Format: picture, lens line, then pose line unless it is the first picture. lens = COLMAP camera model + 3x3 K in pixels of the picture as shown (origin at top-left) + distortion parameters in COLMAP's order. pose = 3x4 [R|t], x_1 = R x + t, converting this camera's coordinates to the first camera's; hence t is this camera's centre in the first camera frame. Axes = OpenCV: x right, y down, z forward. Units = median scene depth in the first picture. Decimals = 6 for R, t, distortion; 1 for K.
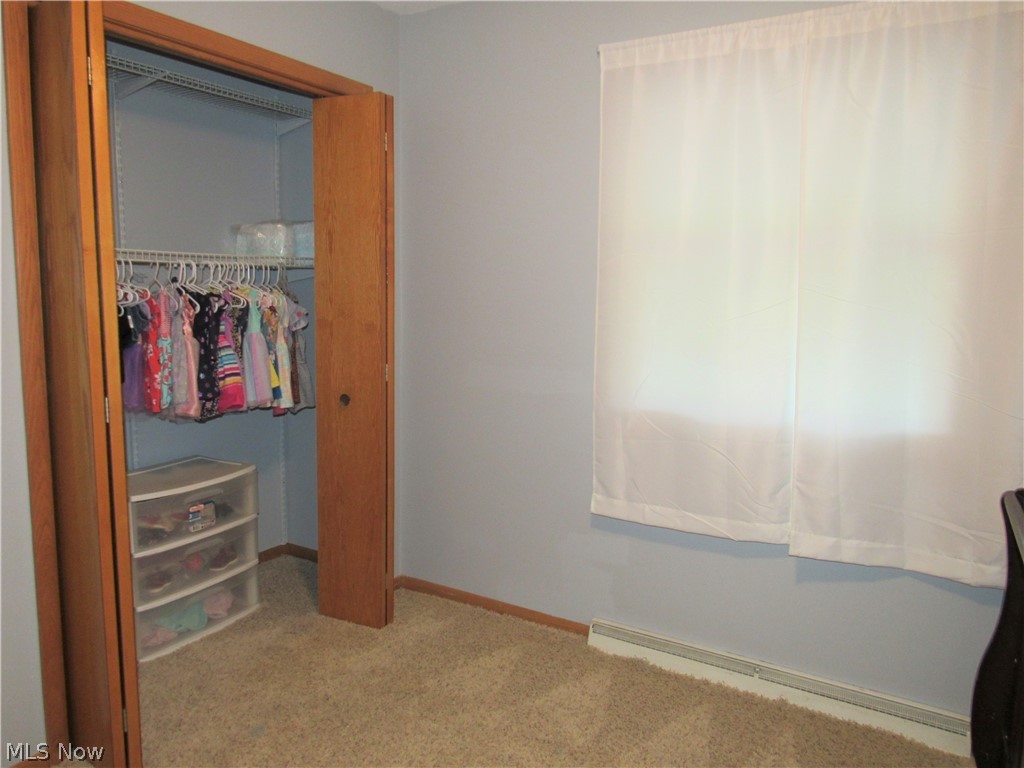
lens RADIAL K [[743.3, 0, 512.0], [0, 743.3, 384.0], [0, 0, 1]] dist [-0.007105, 0.002268]
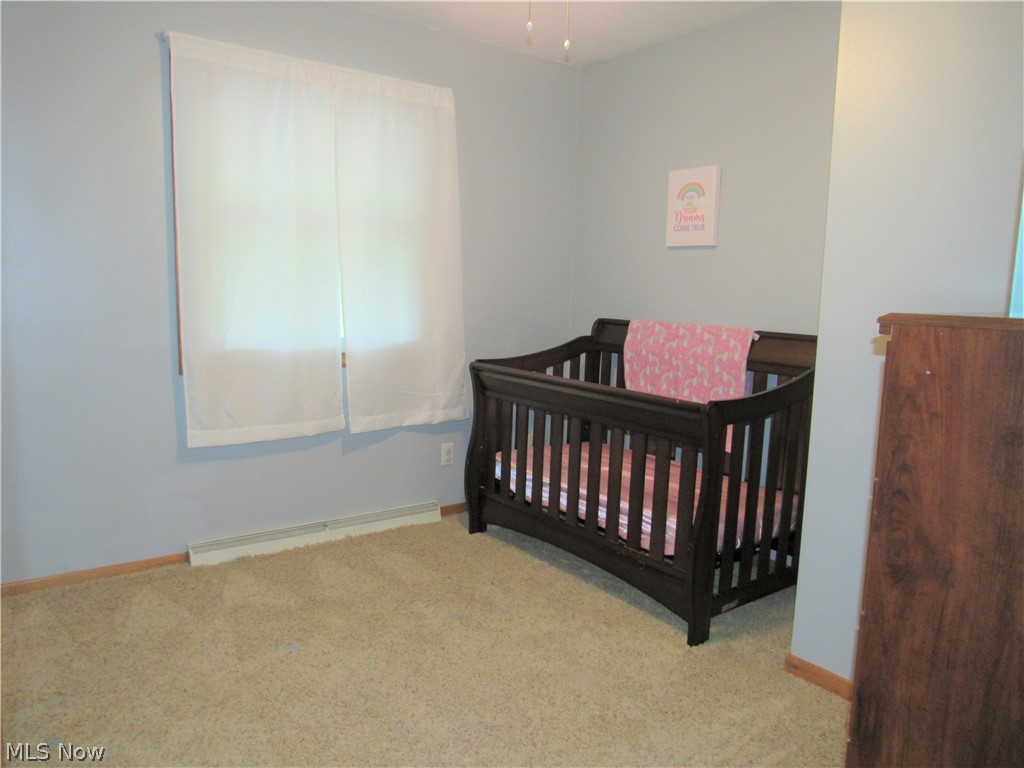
lens RADIAL K [[743.3, 0, 512.0], [0, 743.3, 384.0], [0, 0, 1]] dist [-0.007105, 0.002268]
pose [[0.375059, -0.132233, 0.917521, -0.795812], [0.091703, 0.990211, 0.105223, 0.002561], [-0.922454, 0.044675, 0.383514, 0.117967]]
